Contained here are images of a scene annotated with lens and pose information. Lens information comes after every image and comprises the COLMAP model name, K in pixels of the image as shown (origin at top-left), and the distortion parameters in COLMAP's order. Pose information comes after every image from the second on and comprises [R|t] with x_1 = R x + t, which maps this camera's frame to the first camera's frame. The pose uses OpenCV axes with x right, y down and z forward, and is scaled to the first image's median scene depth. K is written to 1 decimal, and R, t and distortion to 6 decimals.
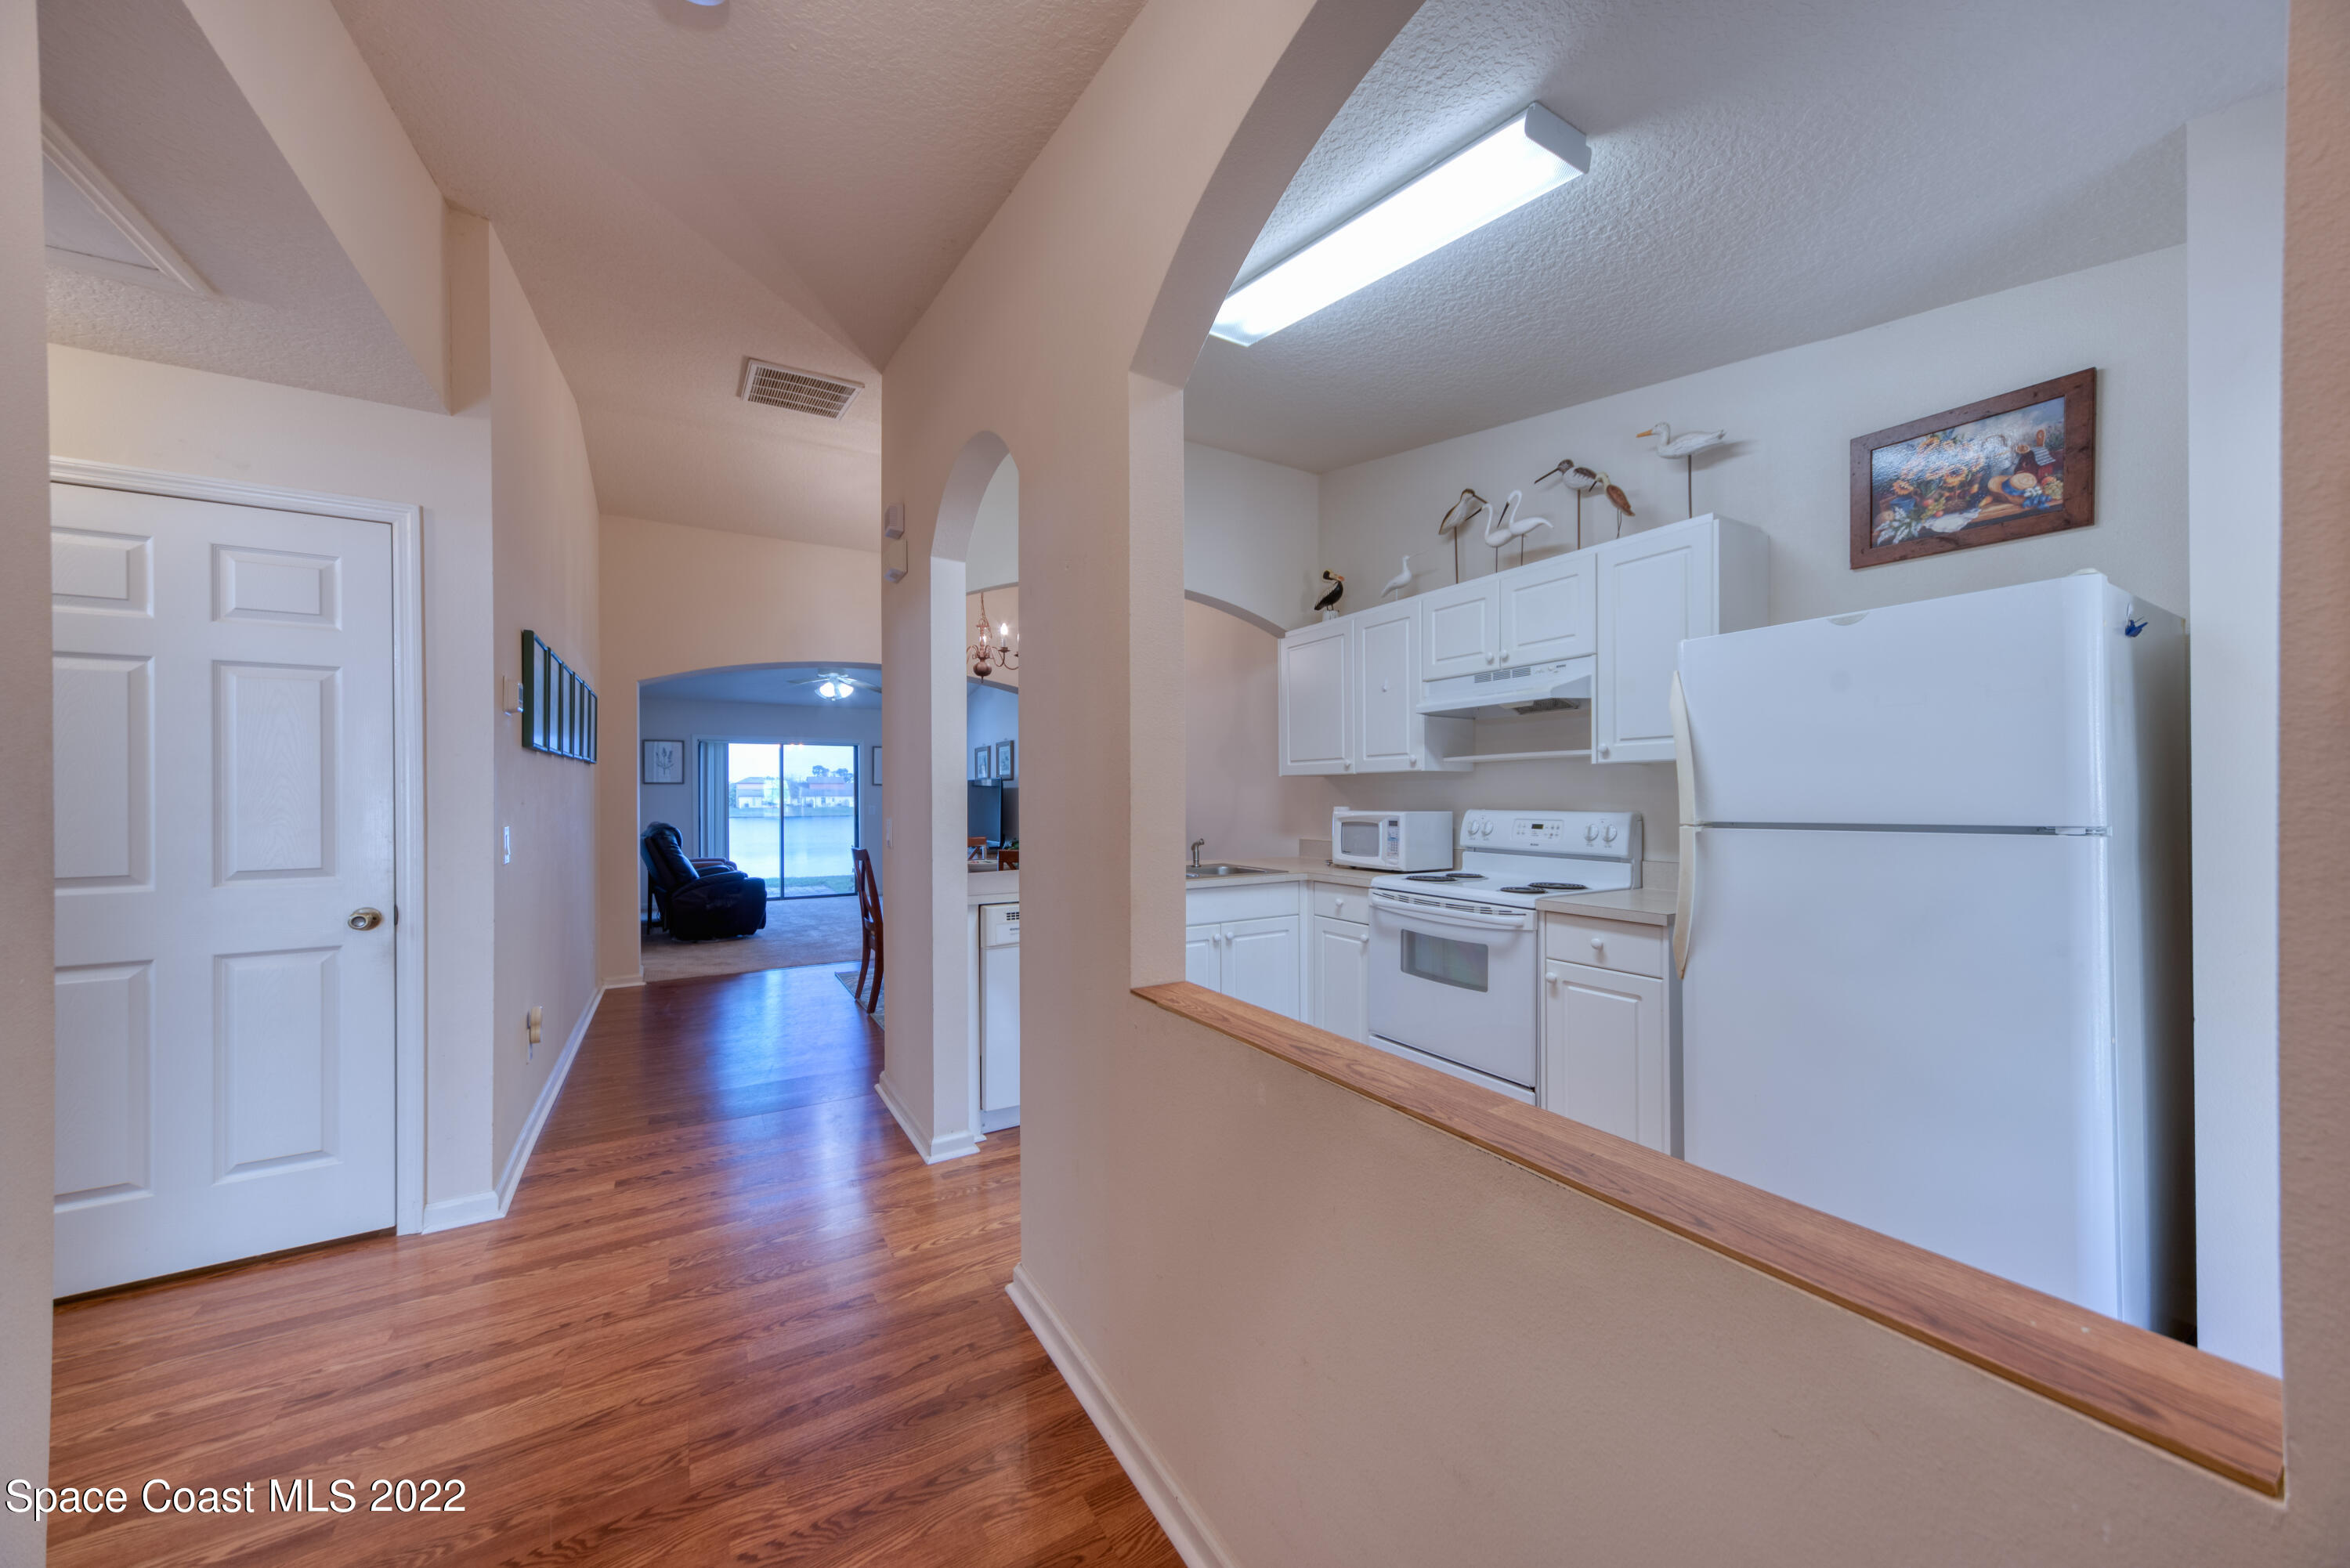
lens RADIAL K [[817.4, 0, 1172.5], [0, 817.4, 789.2], [0, 0, 1]] dist [-0.001835, 0.002261]
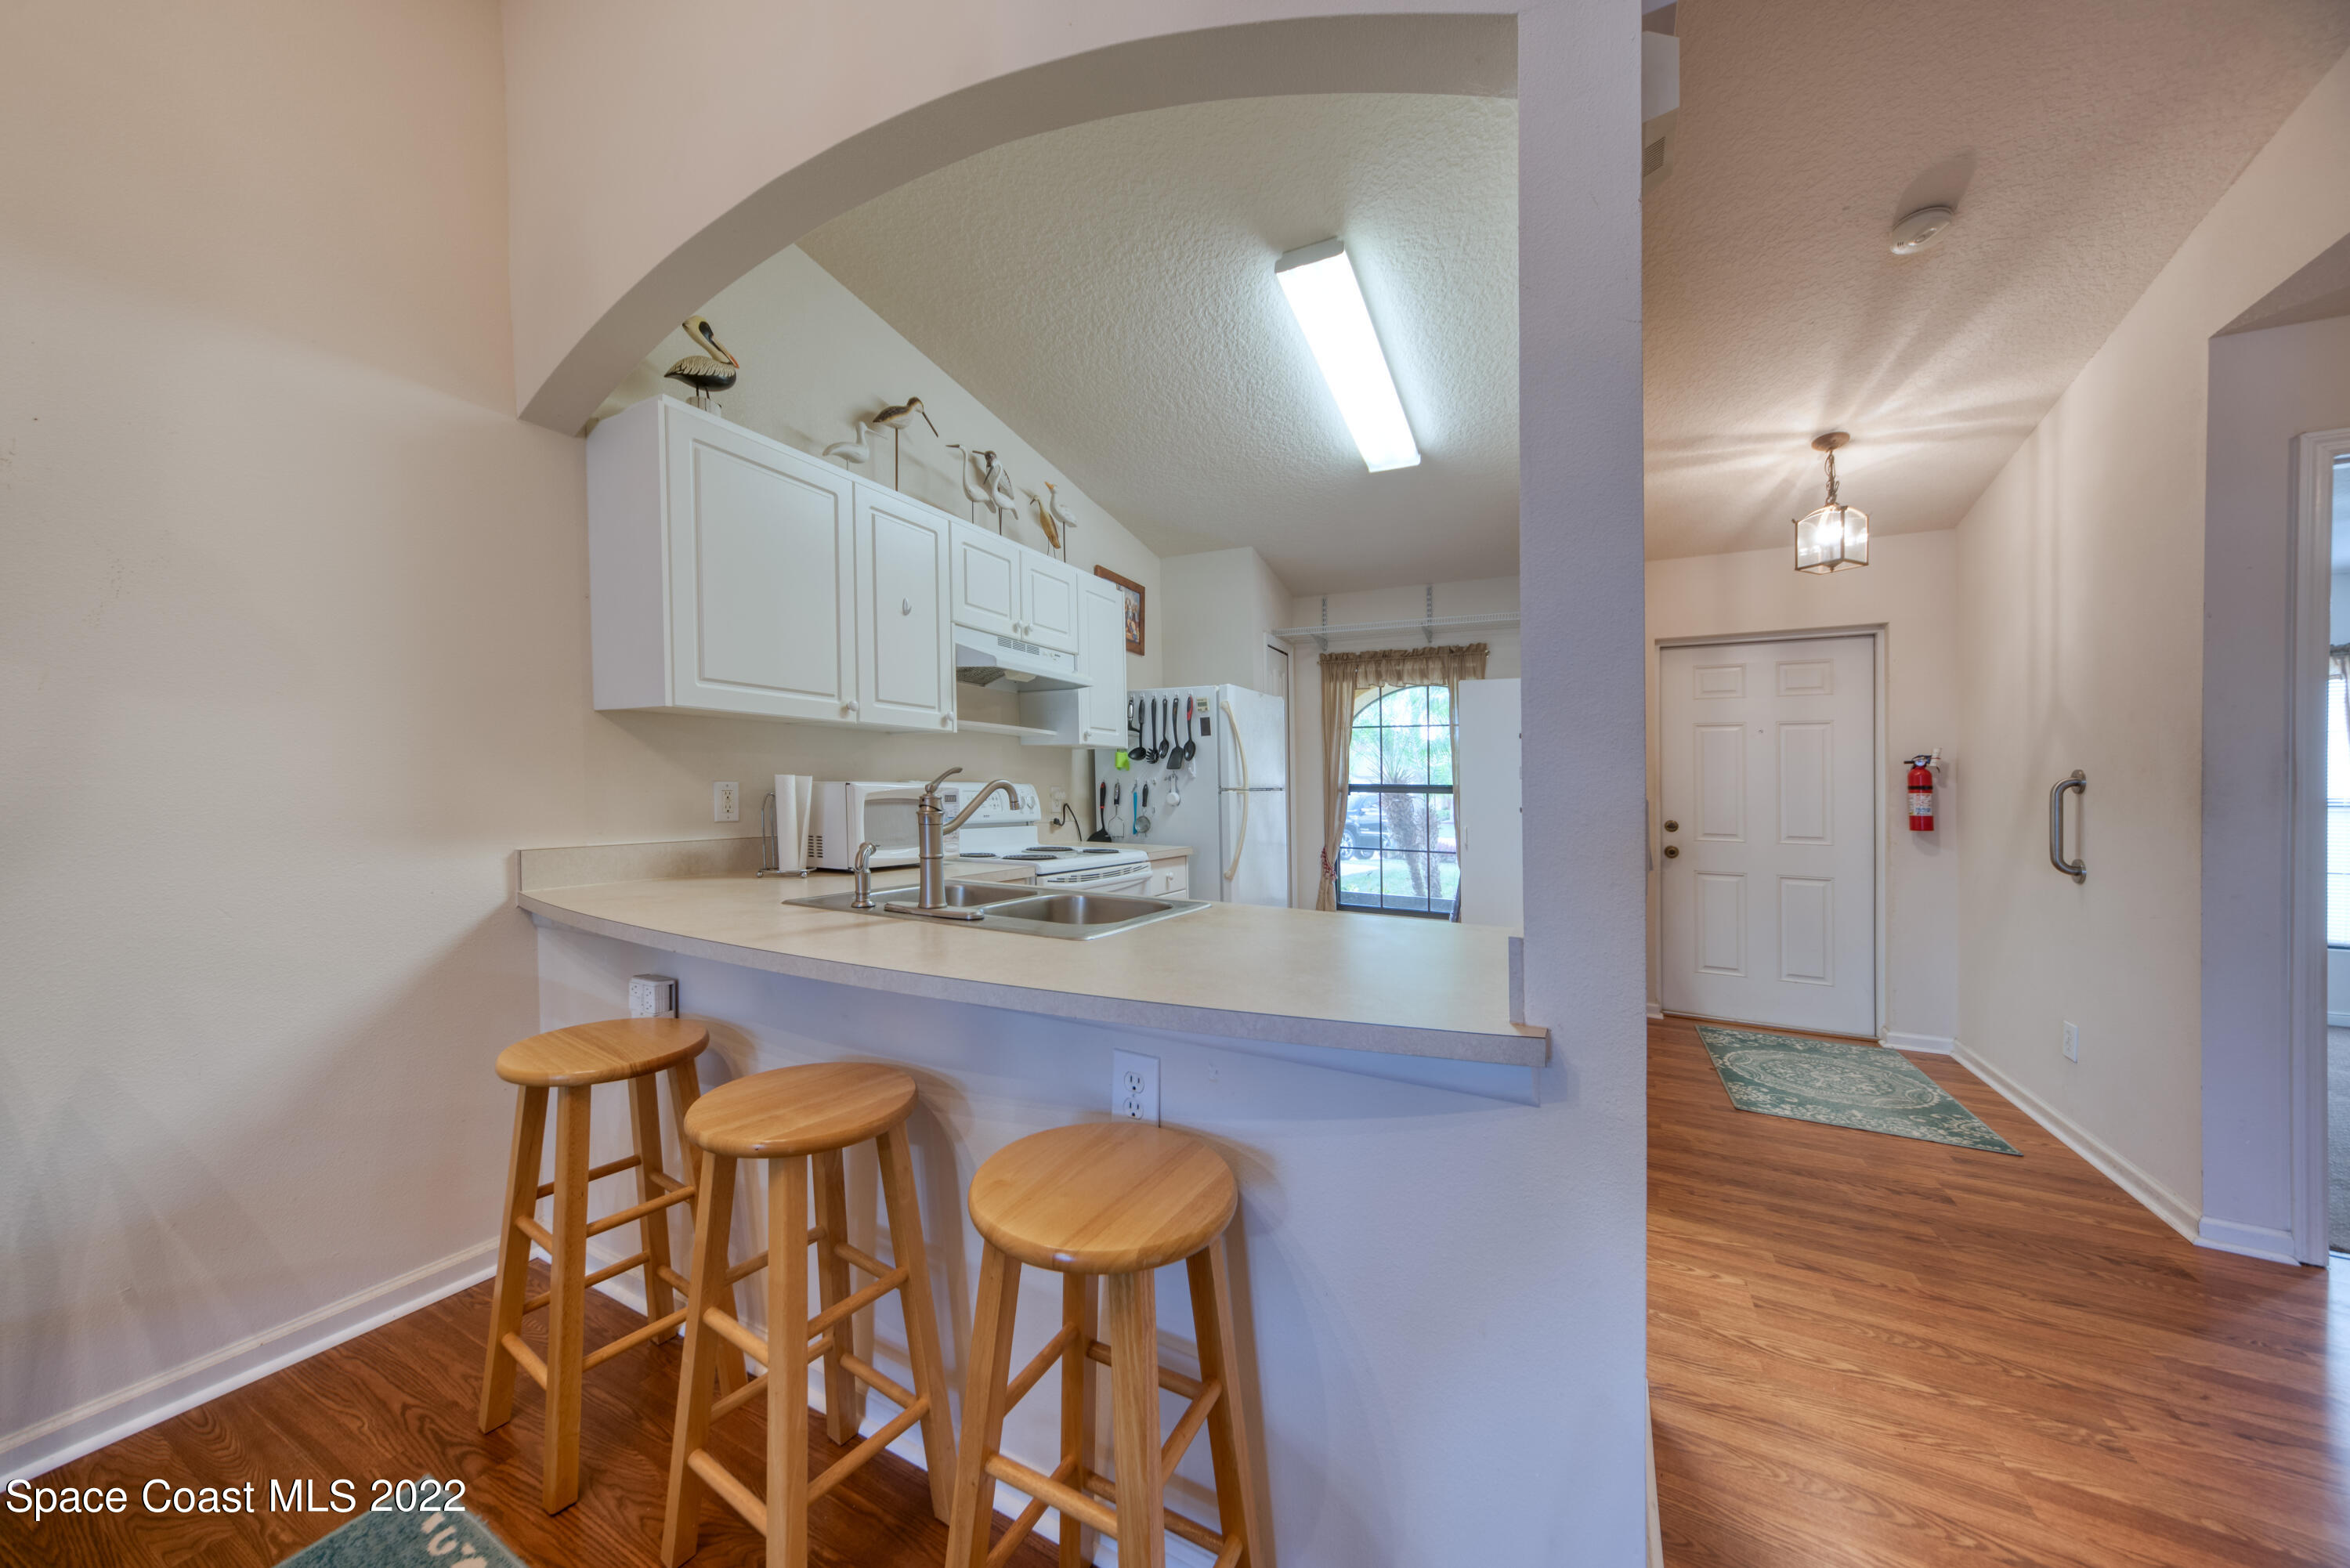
lens RADIAL K [[817.4, 0, 1139.0], [0, 817.4, 783.9], [0, 0, 1]] dist [-0.001835, 0.002261]
pose [[-0.498681, 0.002514, 0.866782, -0.587168], [-0.018914, 0.999726, -0.013782, 0.043259], [-0.866579, -0.023267, -0.498496, 1.515346]]
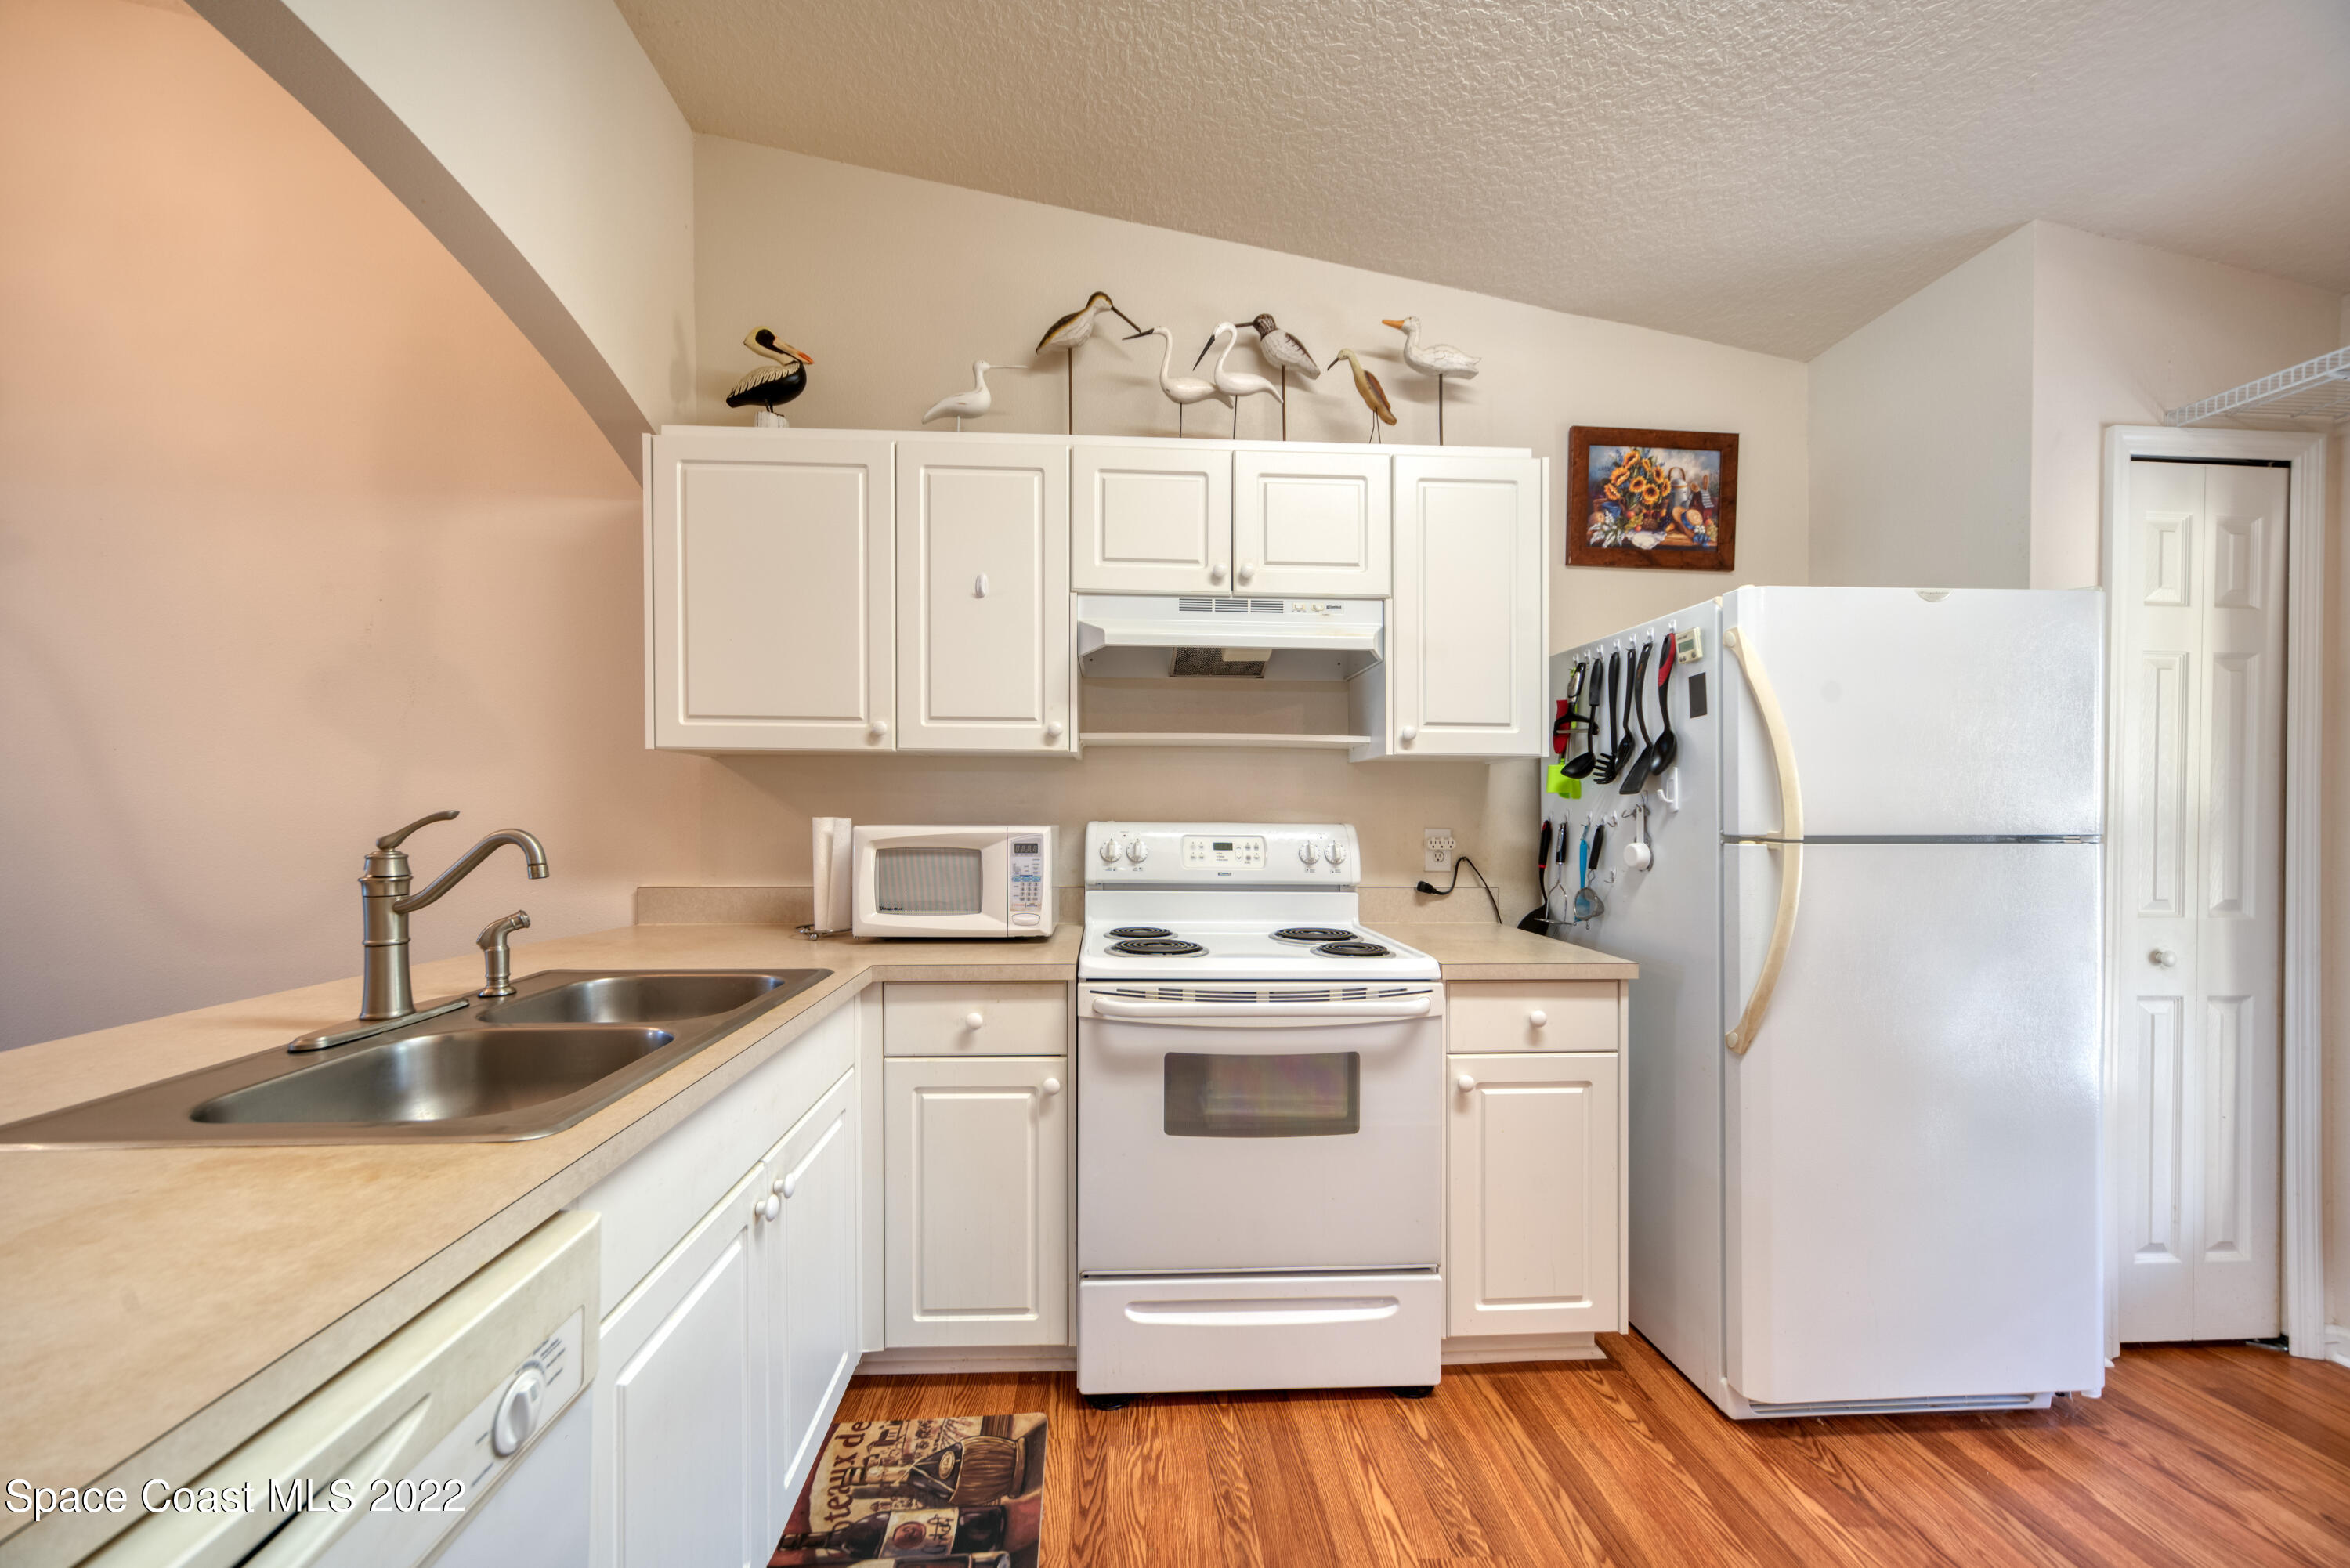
lens RADIAL K [[817.4, 0, 1152.6], [0, 817.4, 817.6], [0, 0, 1]] dist [-0.001835, 0.002261]
pose [[0.465554, -0.002892, 0.885015, -0.197105], [-0.016519, 0.999792, 0.011957, 0.017259], [-0.884865, -0.020186, 0.465410, 0.841513]]
